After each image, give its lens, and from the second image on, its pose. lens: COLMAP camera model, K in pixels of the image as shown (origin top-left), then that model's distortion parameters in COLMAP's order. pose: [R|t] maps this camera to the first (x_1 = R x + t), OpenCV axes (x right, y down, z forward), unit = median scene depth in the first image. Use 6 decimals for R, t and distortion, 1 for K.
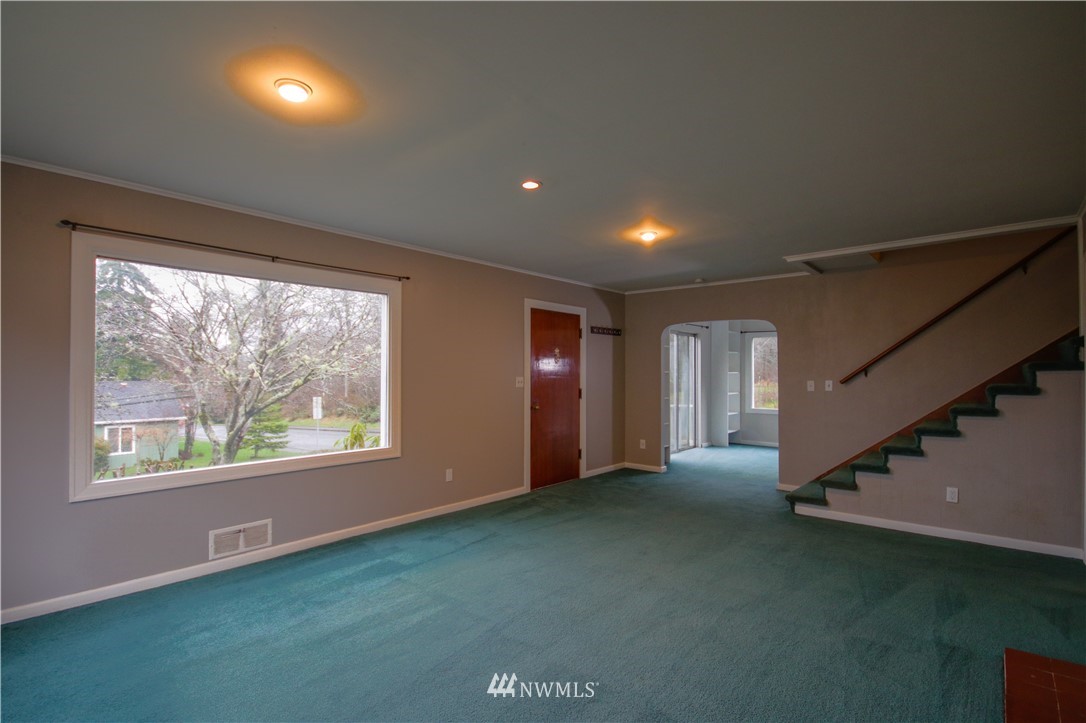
lens RADIAL K [[498.2, 0, 542.2], [0, 498.2, 369.1], [0, 0, 1]] dist [-0.002626, -0.005391]
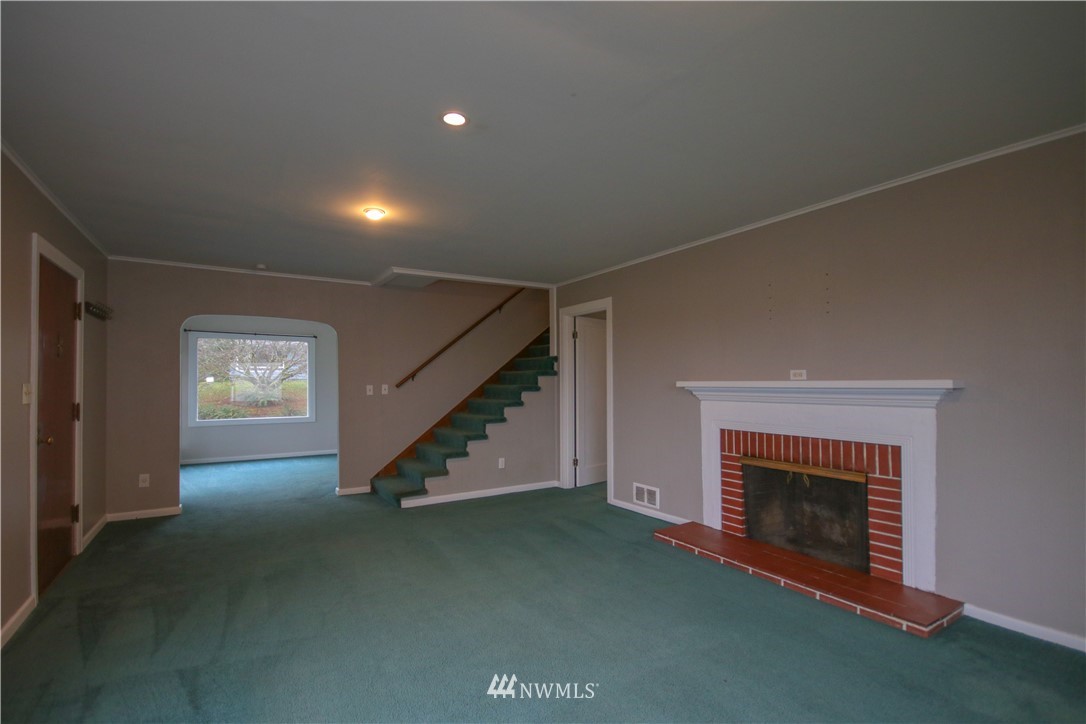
lens RADIAL K [[498.2, 0, 511.3], [0, 498.2, 375.2], [0, 0, 1]] dist [-0.002626, -0.005391]
pose [[0.327627, 0.007119, 0.944780, -0.429057], [-0.002798, 0.999975, -0.006565, 0.009432], [-0.944803, -0.000492, 0.327638, 0.426785]]
